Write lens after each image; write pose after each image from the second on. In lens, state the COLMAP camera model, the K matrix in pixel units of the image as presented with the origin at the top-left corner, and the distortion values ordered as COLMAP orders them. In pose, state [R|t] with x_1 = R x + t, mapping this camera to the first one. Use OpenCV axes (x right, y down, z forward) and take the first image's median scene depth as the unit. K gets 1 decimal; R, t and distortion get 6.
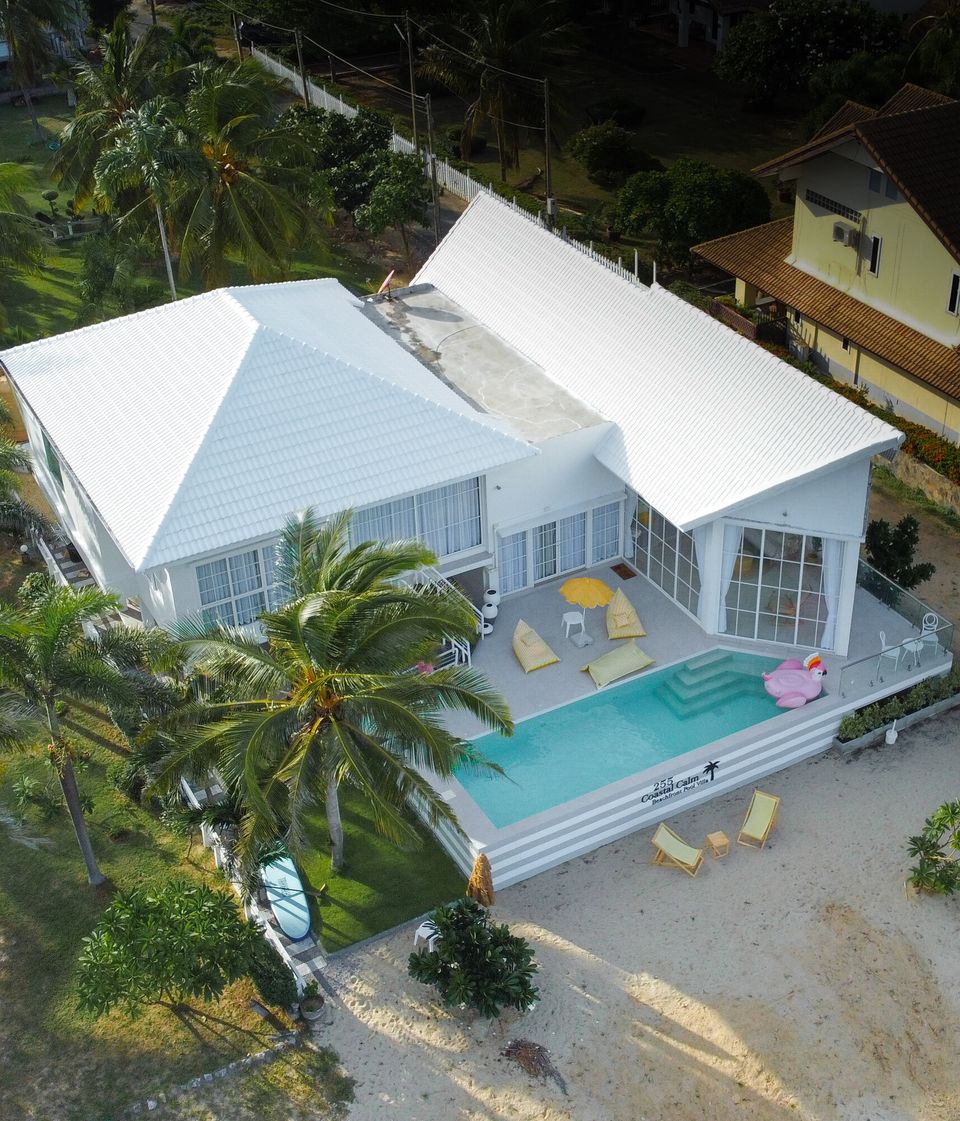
lens RADIAL K [[1525.6, 0, 480.0], [0, 1525.6, 560.5], [0, 0, 1]] dist [0.008645, 0.010120]
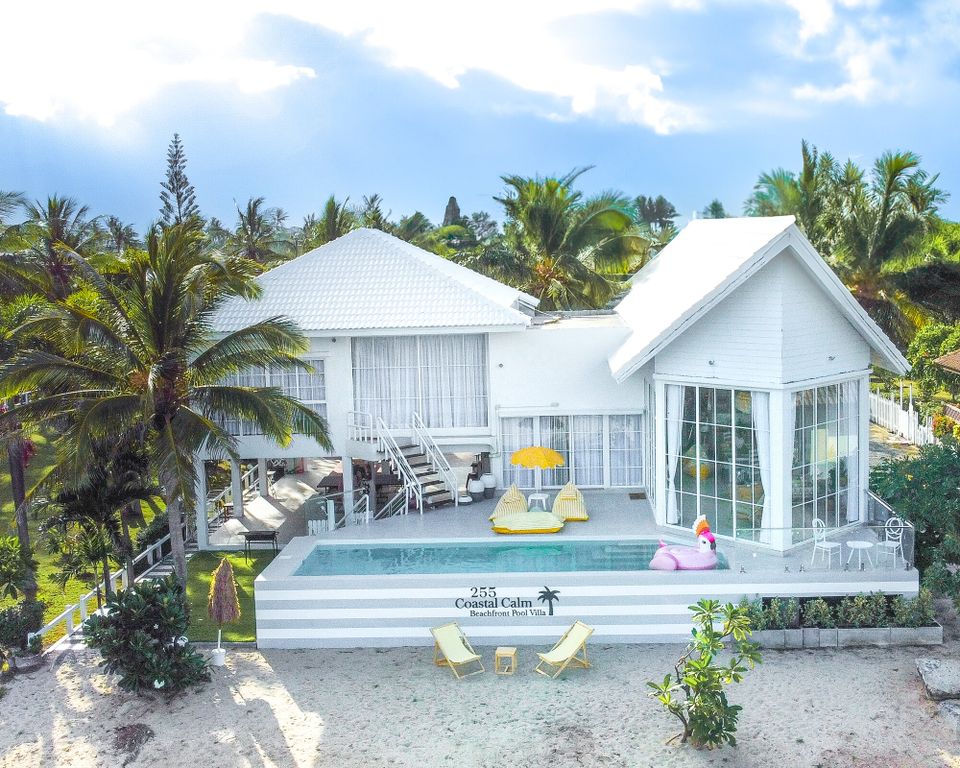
lens RADIAL K [[1174.4, 0, 464.8], [0, 1174.4, 384.3], [0, 0, 1]] dist [-0.002545, -0.007967]
pose [[0.841222, 0.073623, -0.535655, 0.438119], [-0.298714, 0.889053, -0.346921, 0.260782], [0.450684, 0.451845, 0.769883, 0.381664]]
